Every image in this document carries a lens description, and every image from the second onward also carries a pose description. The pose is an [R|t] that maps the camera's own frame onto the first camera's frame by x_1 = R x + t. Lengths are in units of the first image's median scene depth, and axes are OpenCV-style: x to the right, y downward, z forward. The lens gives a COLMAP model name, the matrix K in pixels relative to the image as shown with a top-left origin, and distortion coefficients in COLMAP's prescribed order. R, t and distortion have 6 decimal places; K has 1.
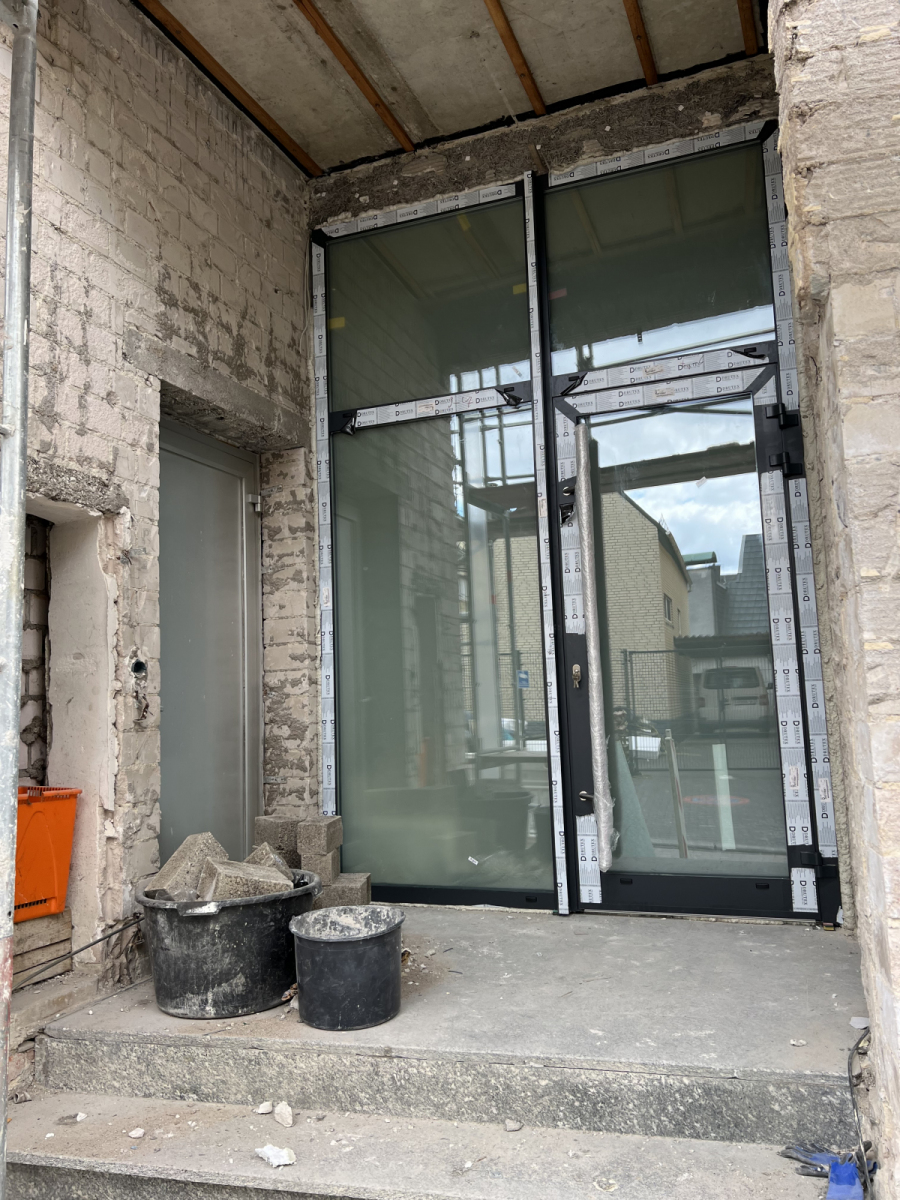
lens RADIAL K [[908.1, 0, 451.6], [0, 908.1, 597.8], [0, 0, 1]] dist [0.059992, -0.066646]
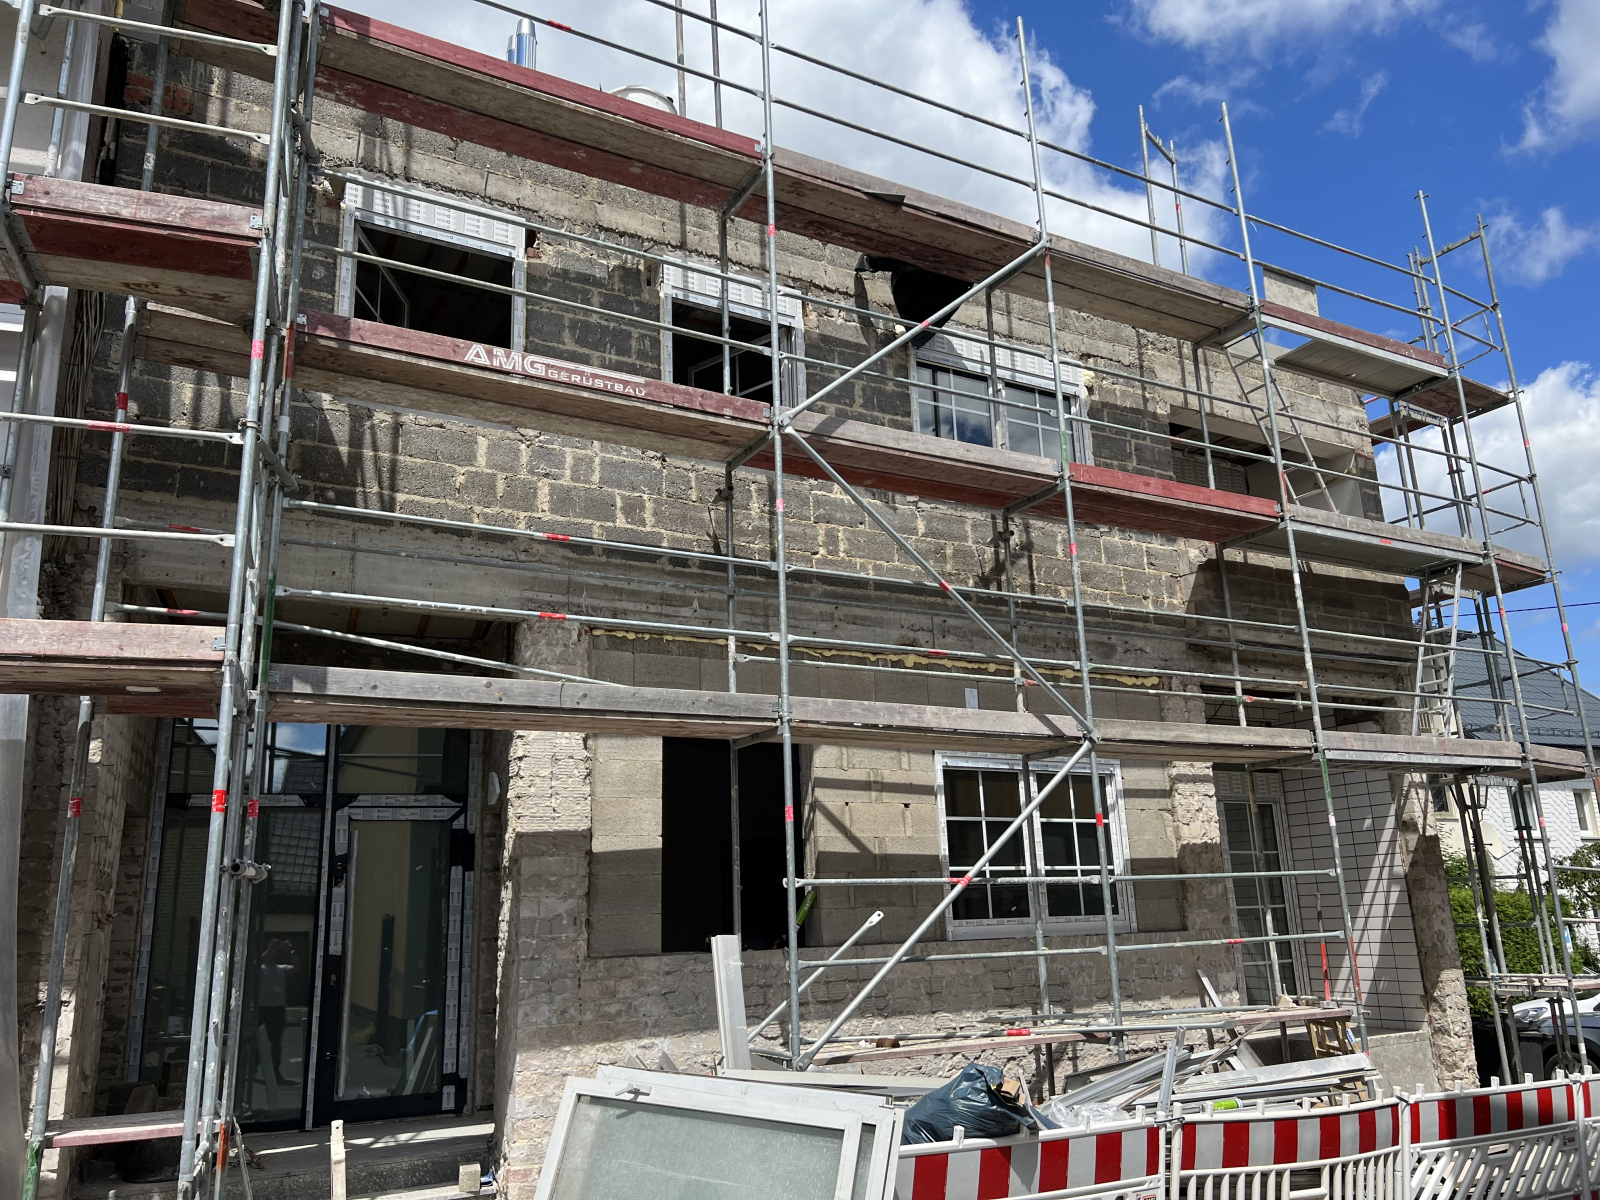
lens RADIAL K [[1212.9, 0, 796.7], [0, 1212.9, 604.4], [0, 0, 1]] dist [0.056752, -0.065057]
pose [[0.734306, 0.179065, 0.654775, -0.835364], [-0.065844, 0.978821, -0.193842, -0.212867], [-0.675618, 0.099226, 0.730544, -1.293779]]
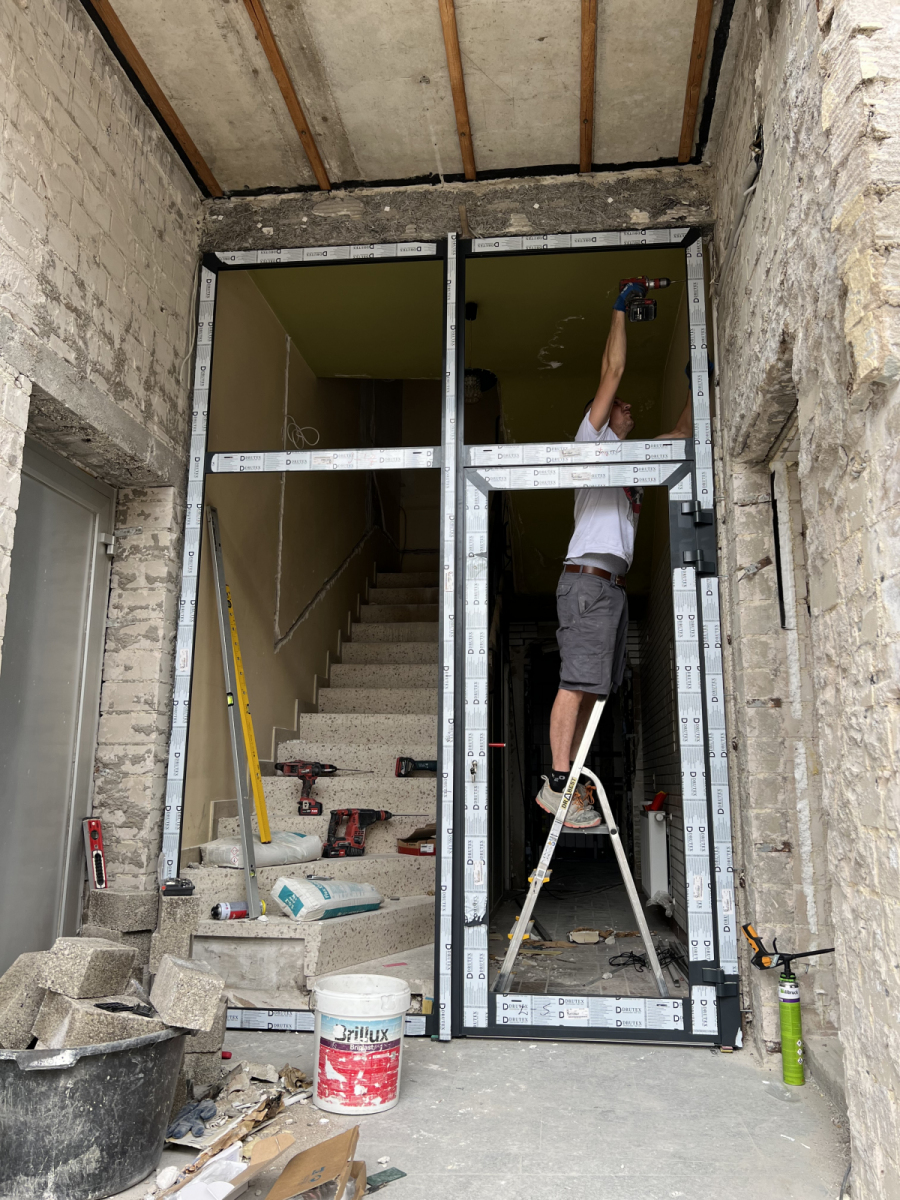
lens RADIAL K [[909.7, 0, 451.7], [0, 909.7, 603.5], [0, 0, 1]] dist [0.056752, -0.065057]
pose [[0.967025, 0.091515, 0.237672, -0.116357], [-0.071378, 0.993196, -0.092013, 0.008104], [-0.244475, 0.072014, 0.966978, 0.108219]]
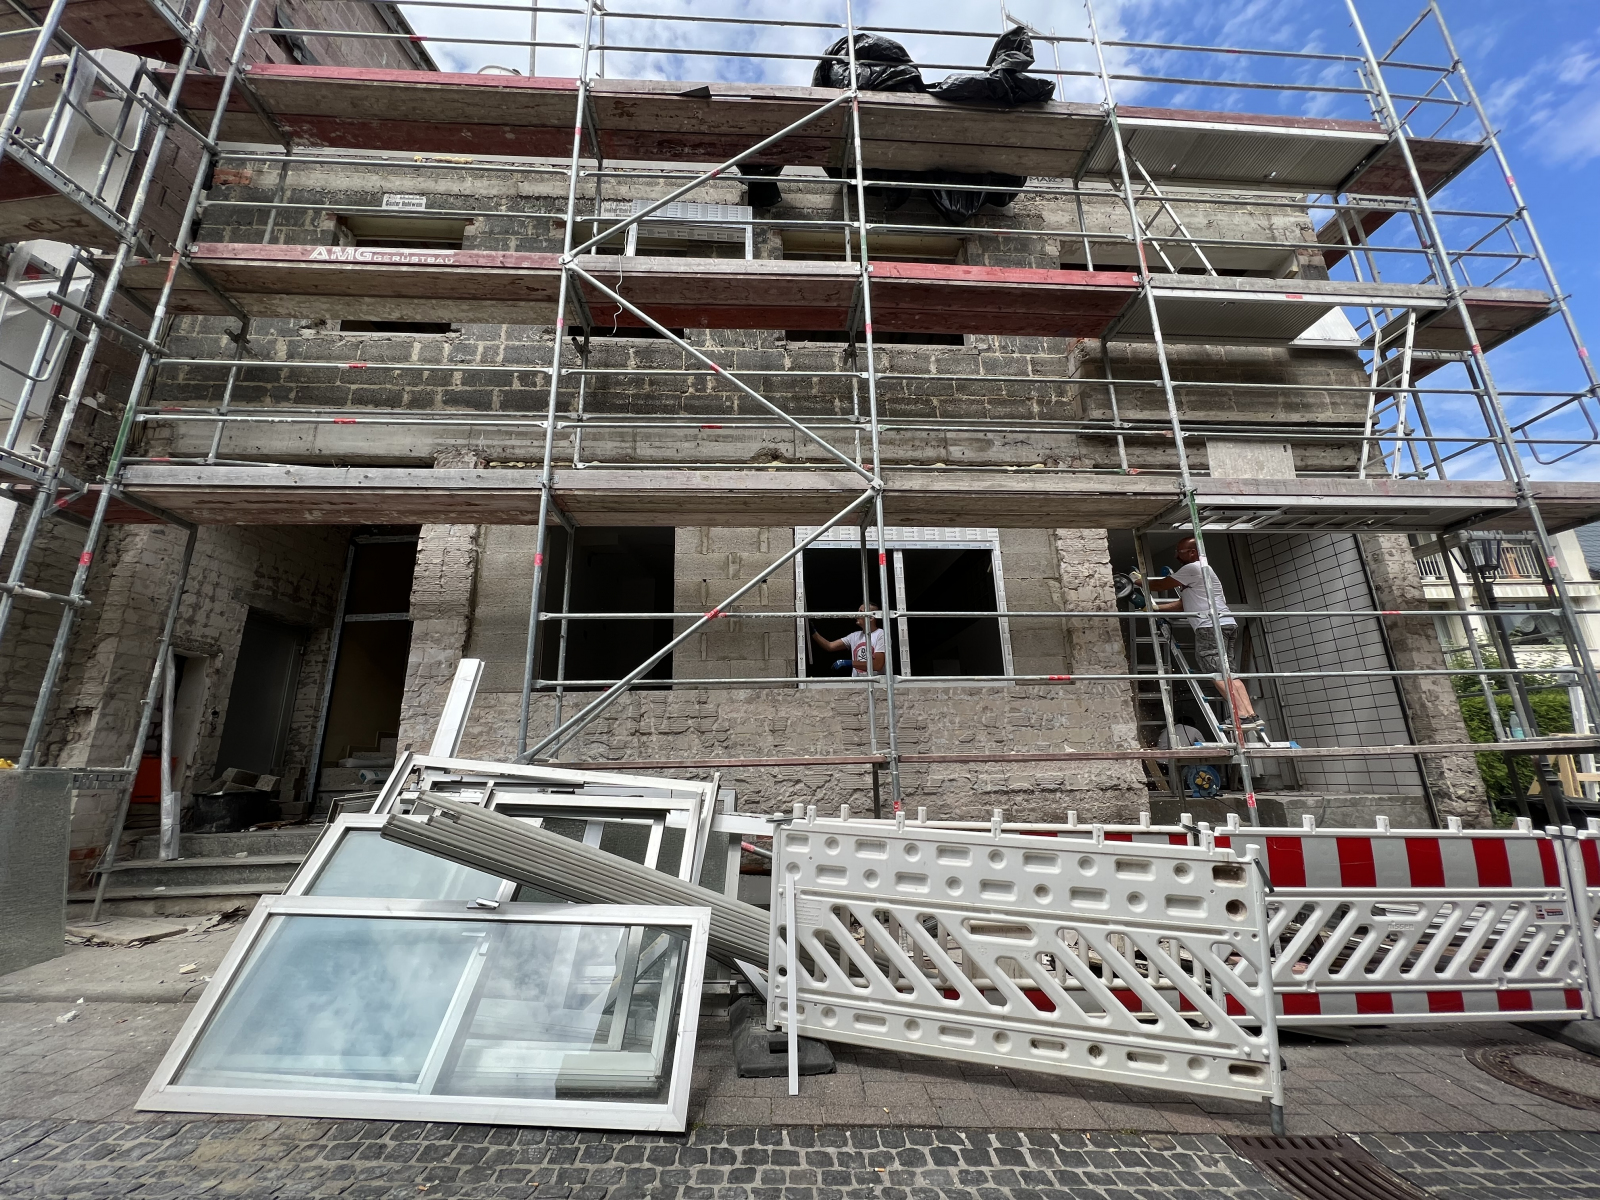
lens RADIAL K [[646.8, 0, 792.2], [0, 646.8, 595.8], [0, 0, 1]] dist [-0.002524, 0.000268]
pose [[0.957098, 0.089344, 0.275645, 0.606485], [-0.041981, 0.983996, -0.173174, -0.005355], [-0.286706, 0.154173, 0.945532, -1.111631]]
